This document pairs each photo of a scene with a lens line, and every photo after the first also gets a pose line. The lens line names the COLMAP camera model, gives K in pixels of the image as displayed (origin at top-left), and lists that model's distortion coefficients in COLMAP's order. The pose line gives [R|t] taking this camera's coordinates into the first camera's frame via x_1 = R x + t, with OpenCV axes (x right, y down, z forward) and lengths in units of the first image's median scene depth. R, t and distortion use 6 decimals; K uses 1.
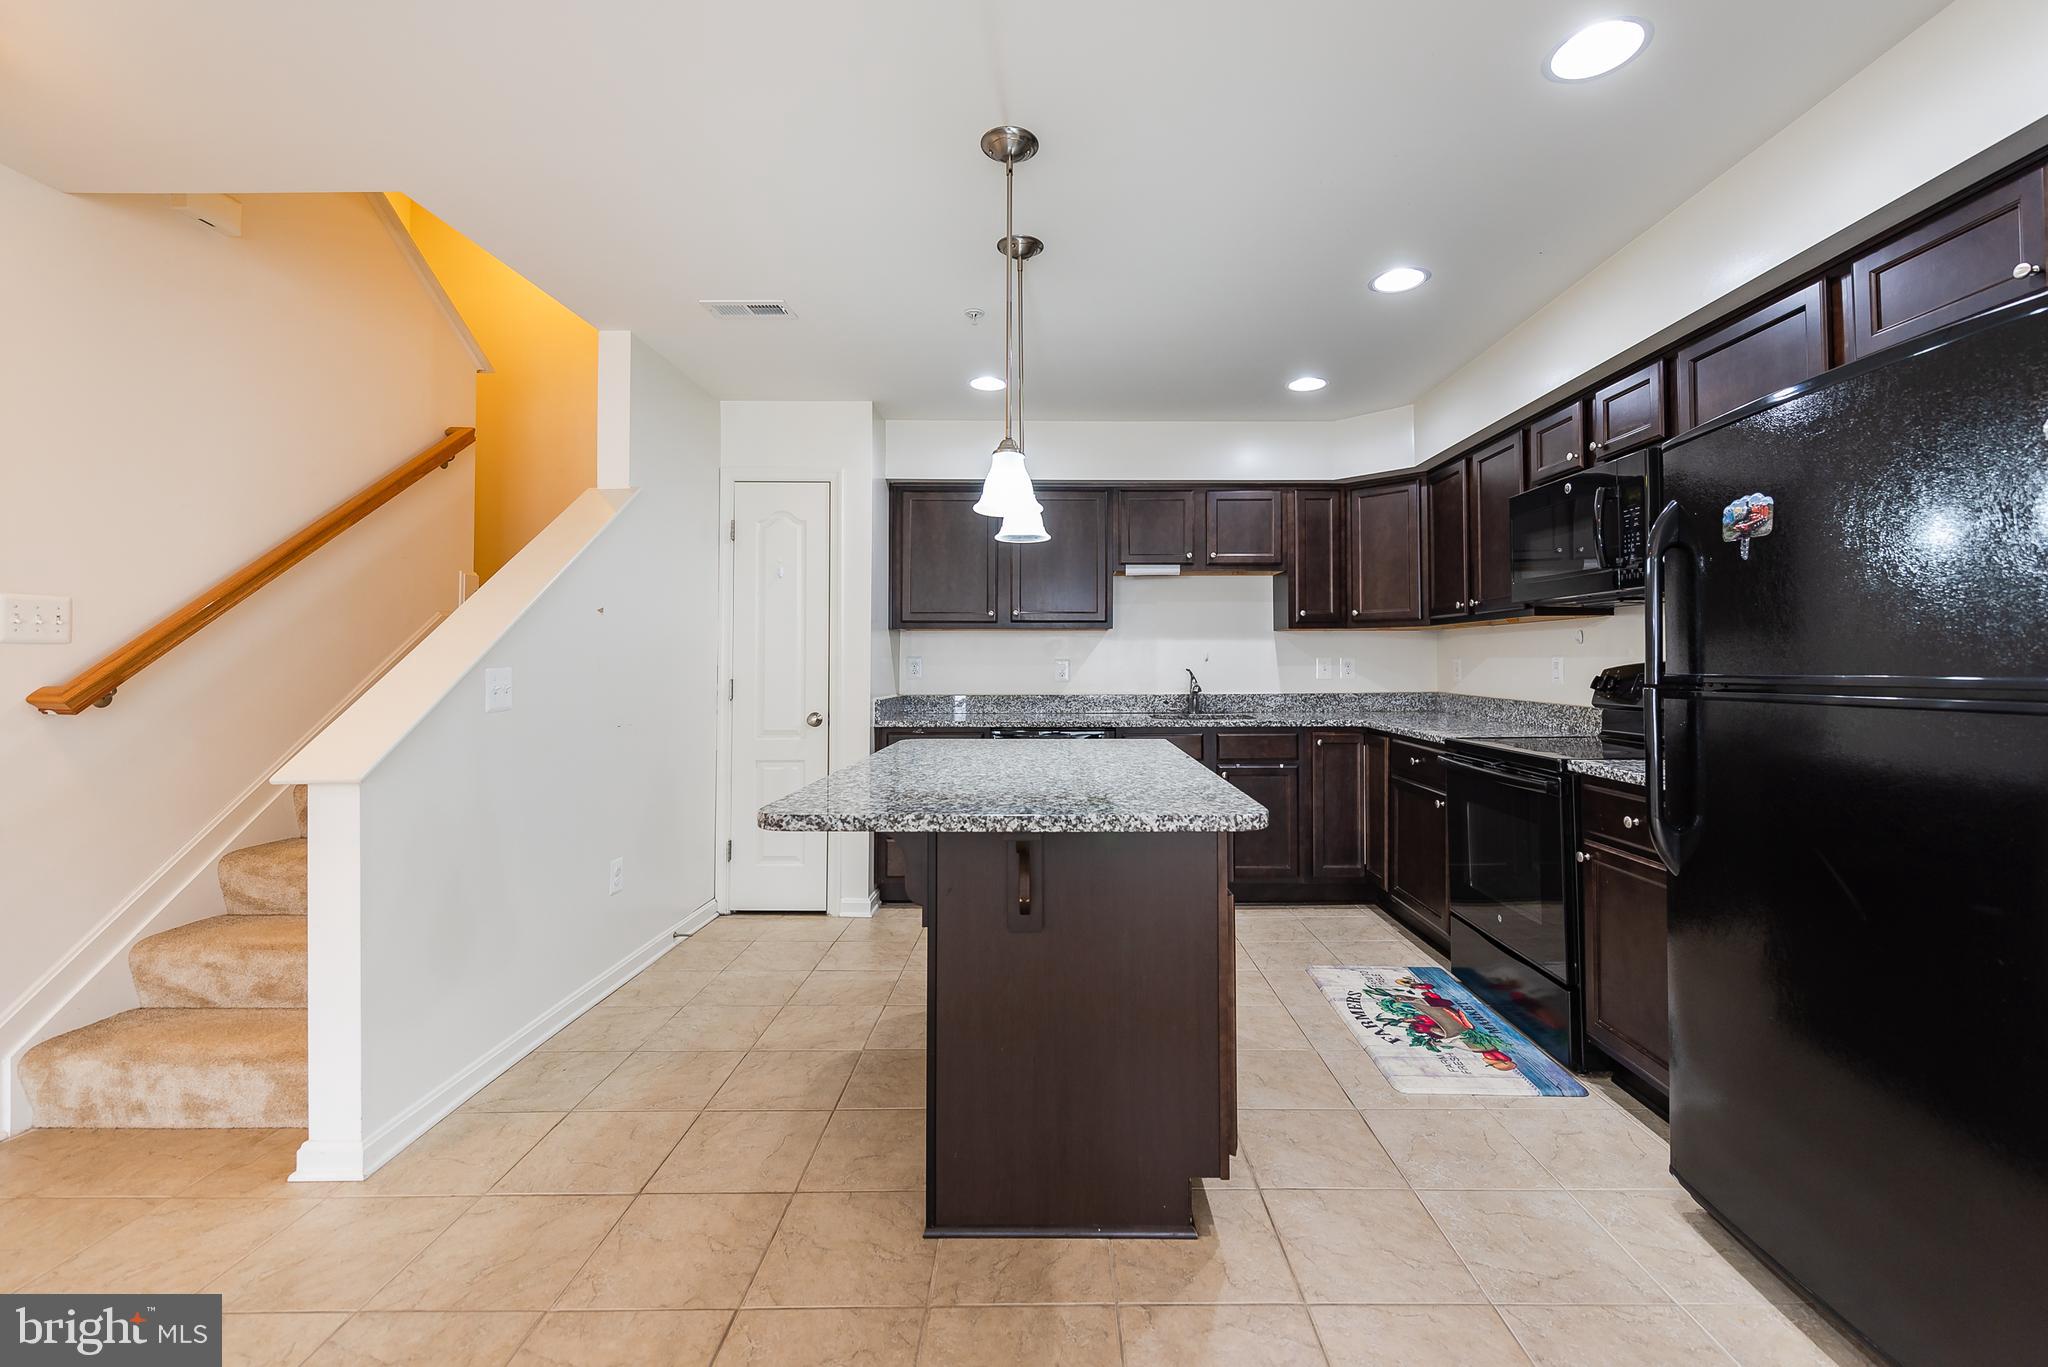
lens RADIAL K [[823.7, 0, 1070.0], [0, 823.7, 641.7], [0, 0, 1]] dist [-0.000632, -0.000307]
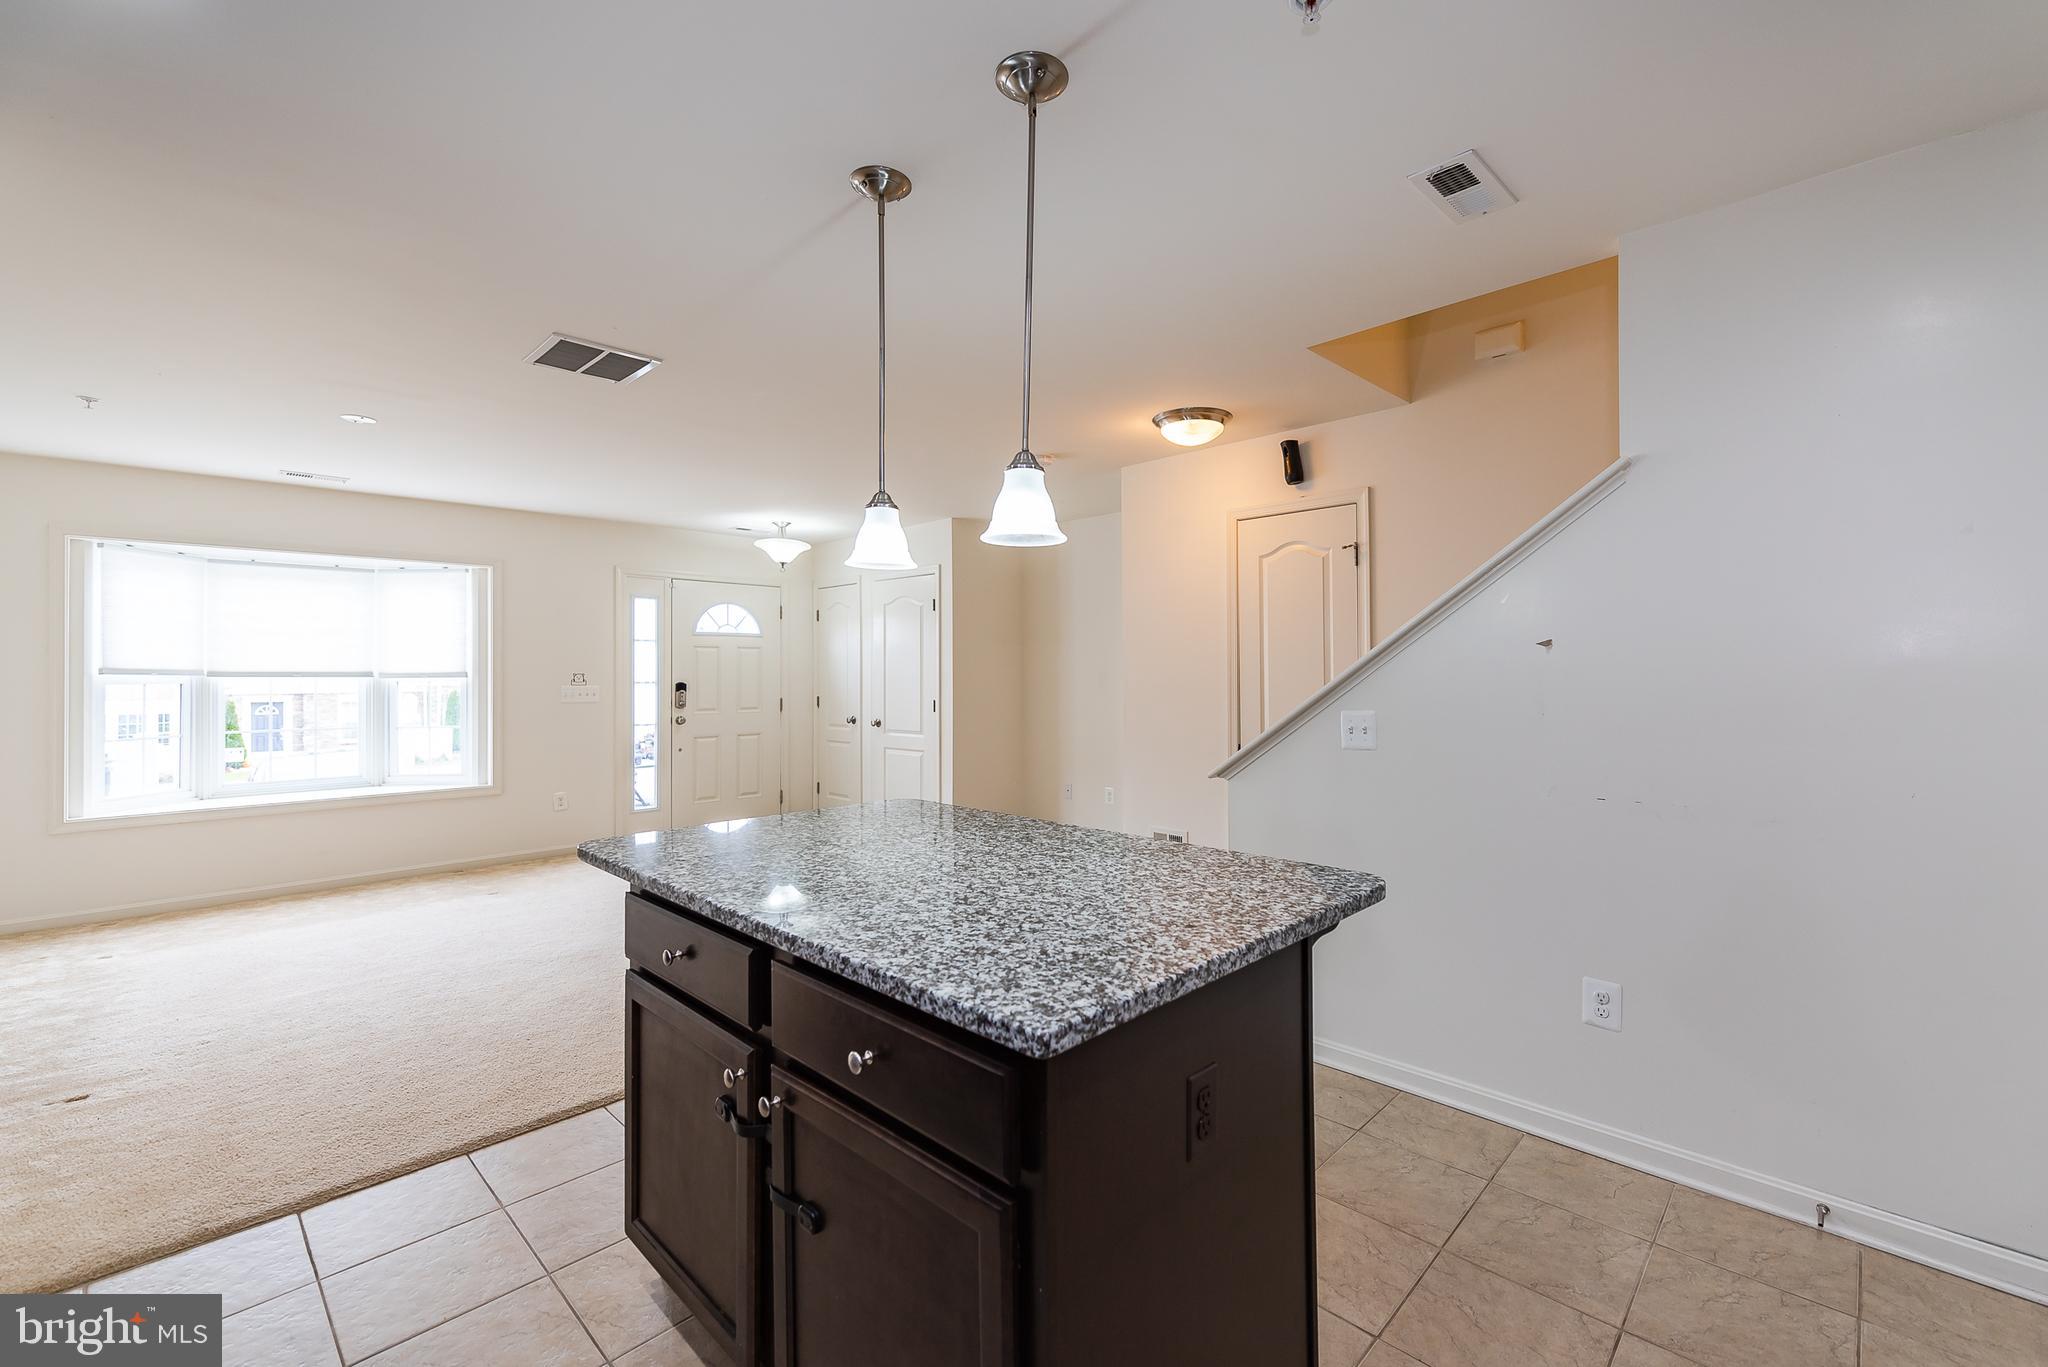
lens RADIAL K [[863.4, 0, 1065.3], [0, 863.4, 664.8], [0, 0, 1]] dist [-0.002858, -0.000643]
pose [[-0.695152, -0.001381, -0.718861, 0.328072], [0.024804, 0.999357, -0.025906, -0.006789], [0.718434, -0.035839, -0.694671, 1.205539]]
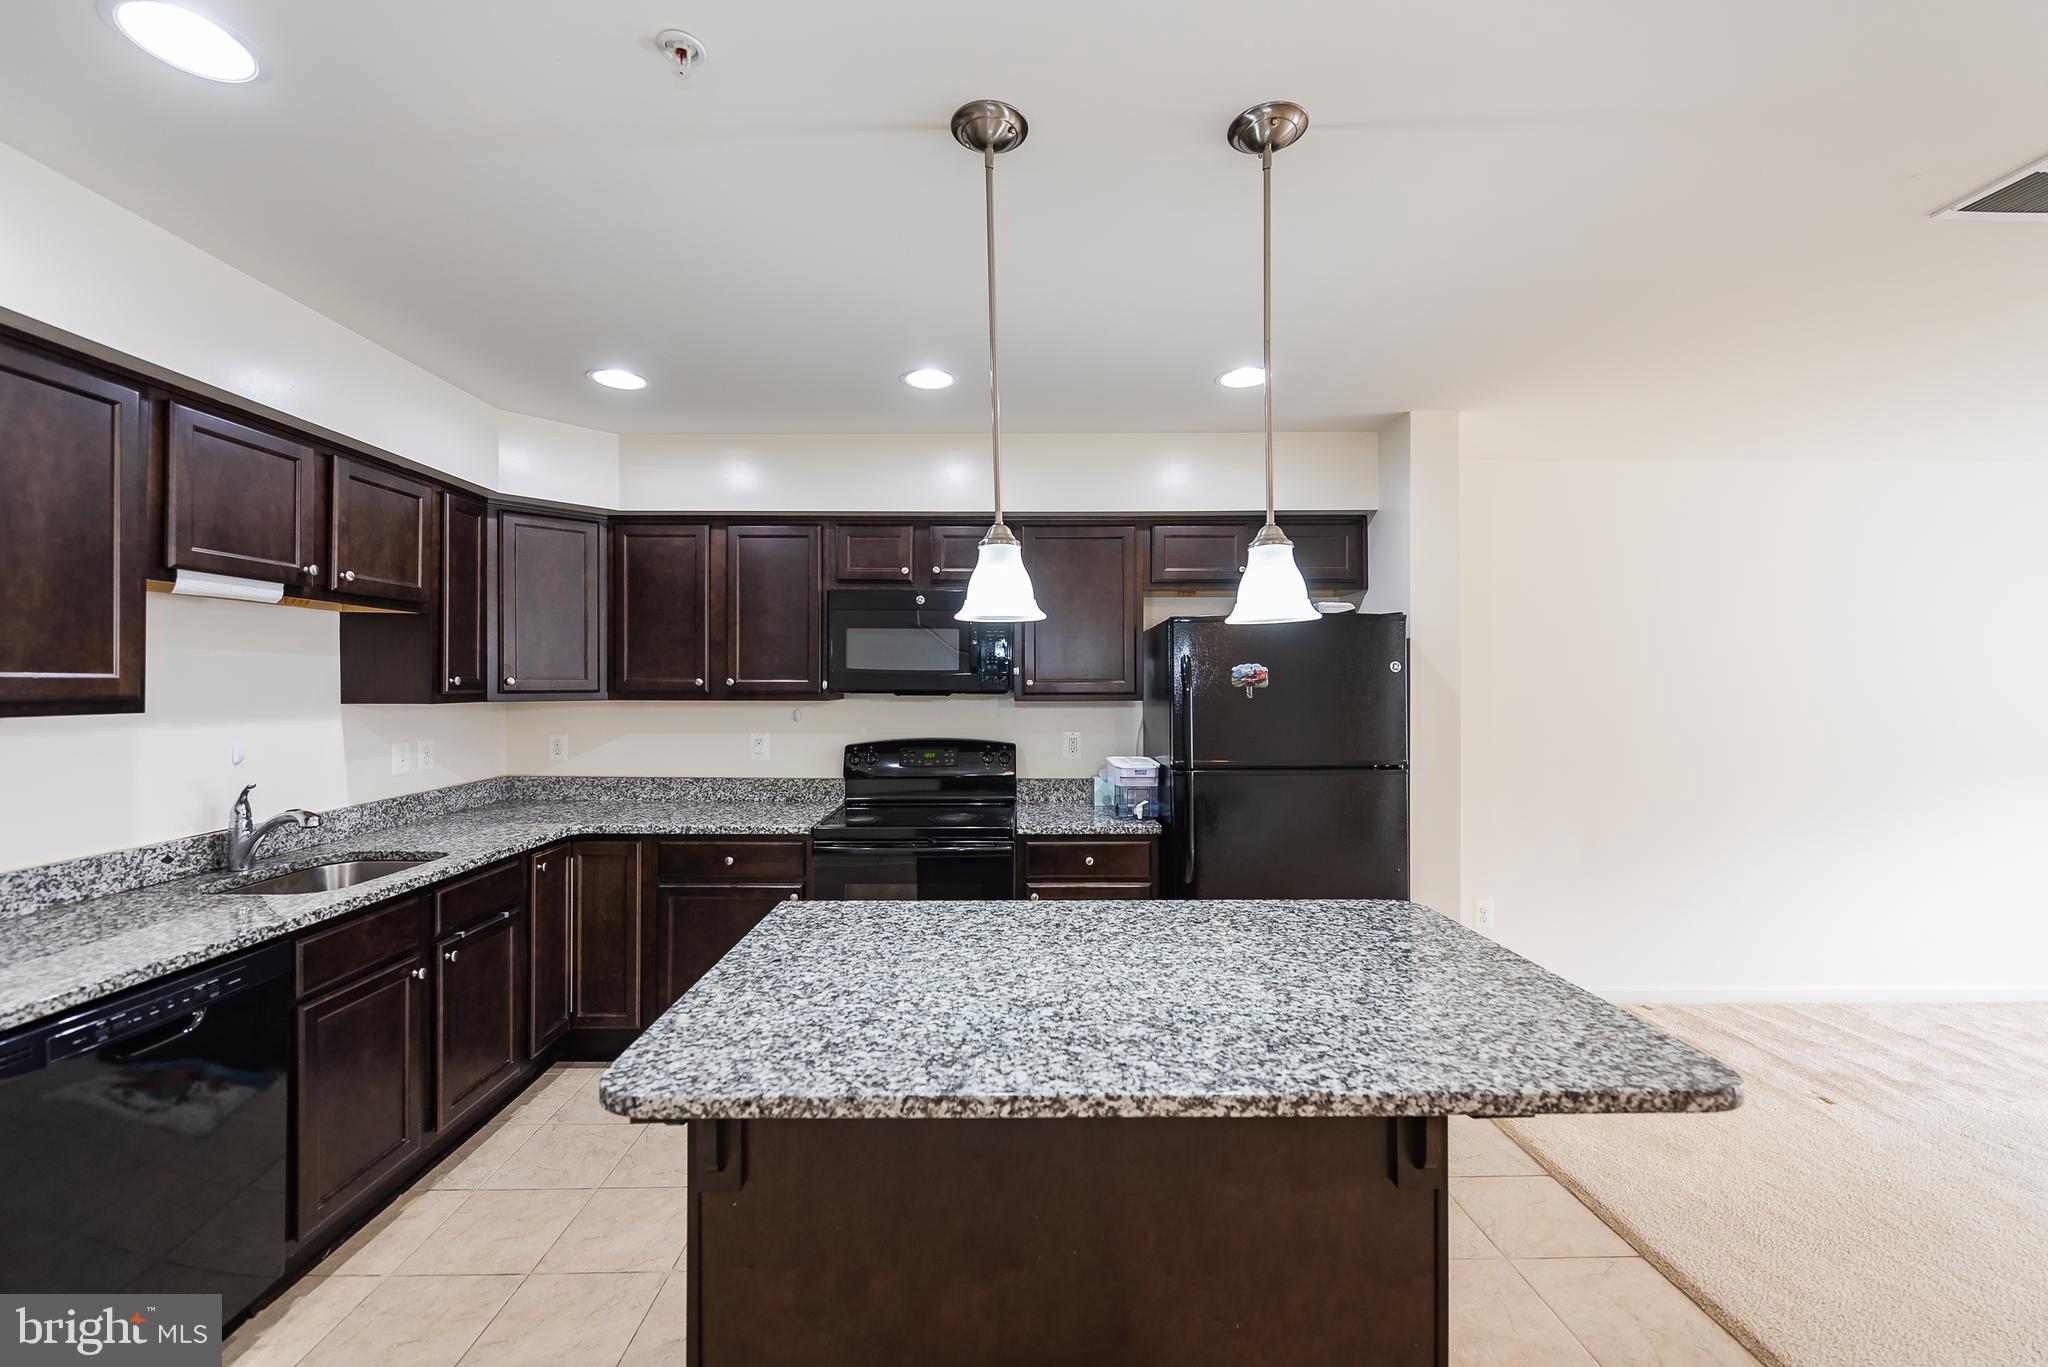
lens RADIAL K [[820.3, 0, 997.2], [0, 820.3, 678.8], [0, 0, 1]] dist [0.000266, -0.000167]
pose [[0.023032, 0.008522, 0.999698, -0.539479], [-0.024724, 0.999663, -0.007952, -0.060113], [-0.999429, -0.024534, 0.023235, 0.798890]]
